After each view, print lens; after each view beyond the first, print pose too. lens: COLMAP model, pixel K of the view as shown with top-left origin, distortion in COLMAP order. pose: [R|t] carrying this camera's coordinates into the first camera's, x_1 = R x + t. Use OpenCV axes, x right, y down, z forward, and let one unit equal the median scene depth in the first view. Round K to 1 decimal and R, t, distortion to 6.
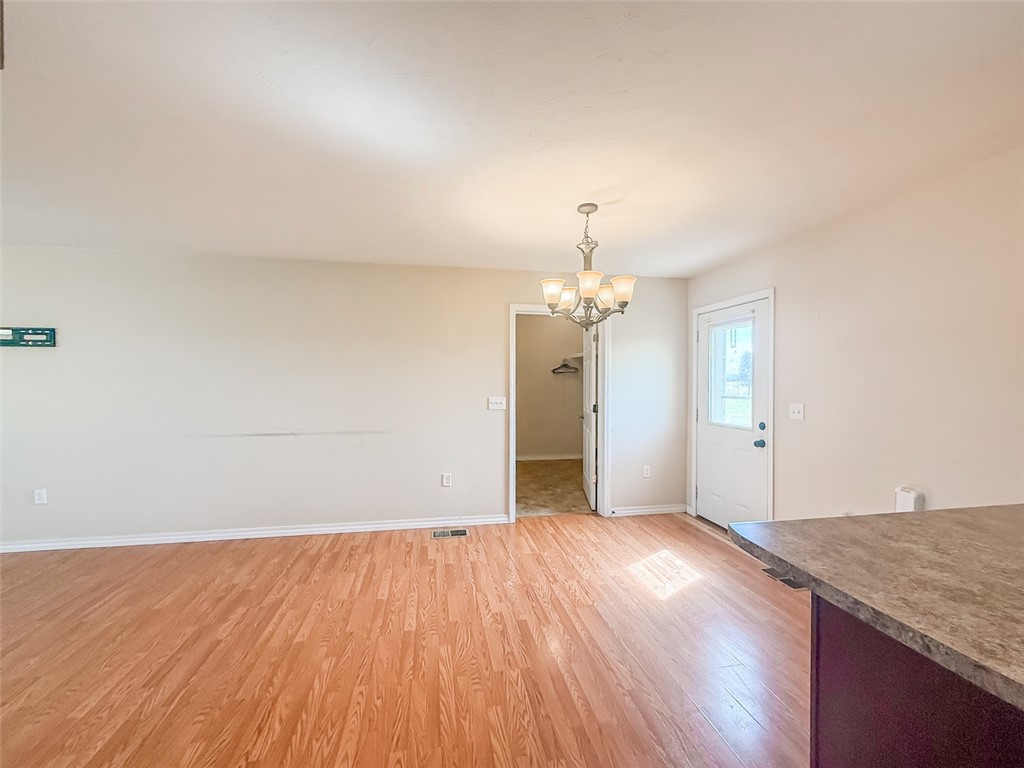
lens RADIAL K [[420.1, 0, 508.3], [0, 420.1, 385.7], [0, 0, 1]] dist [0.000918, -0.000180]
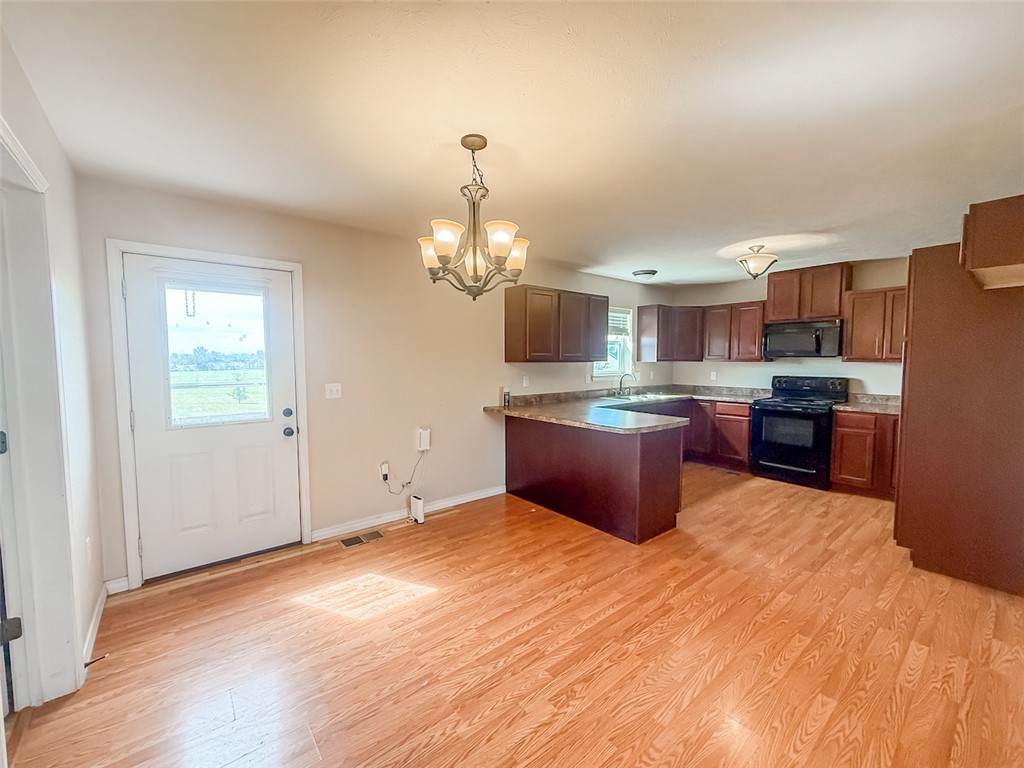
lens RADIAL K [[420.1, 0, 508.3], [0, 420.1, 385.7], [0, 0, 1]] dist [0.000918, -0.000180]
pose [[-0.484215, -0.052923, 0.873347, -0.547116], [0.016064, 0.997463, 0.069351, -0.021887], [-0.874802, 0.047610, -0.482136, 1.340579]]
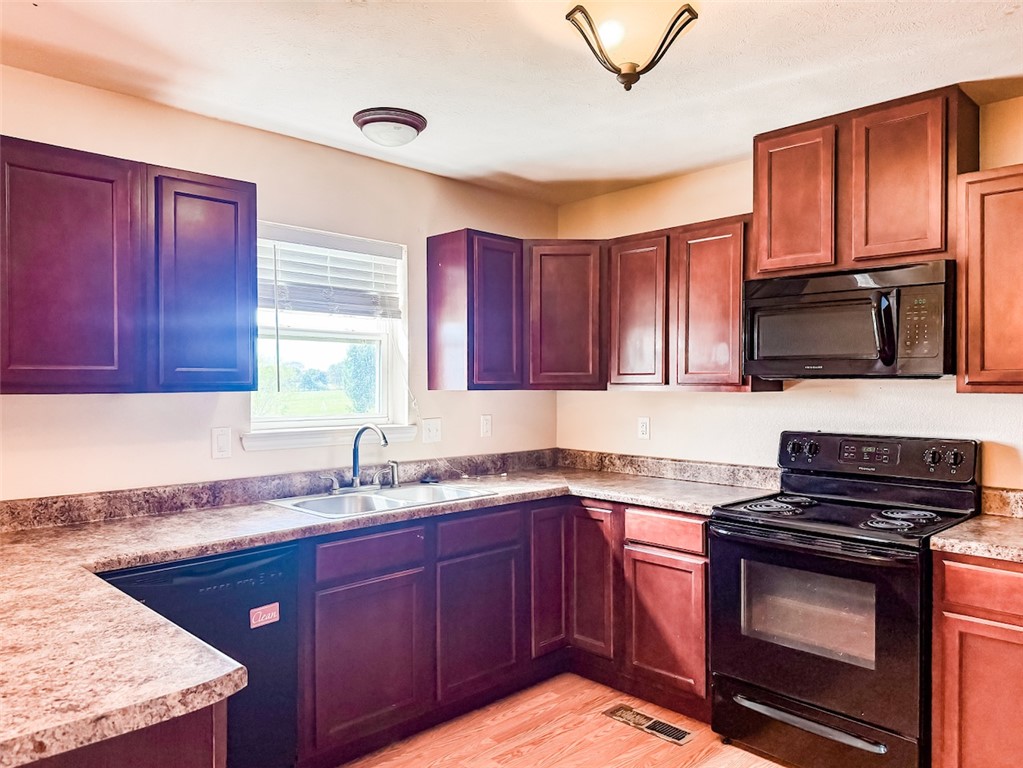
lens RADIAL K [[728.1, 0, 509.5], [0, 728.1, 383.6], [0, 0, 1]] dist [0.001937, -0.002760]
pose [[-0.550934, -0.001499, 0.834547, -0.157775], [0.015418, 0.999809, 0.011974, -0.009171], [-0.834406, 0.019464, -0.550806, 0.281794]]
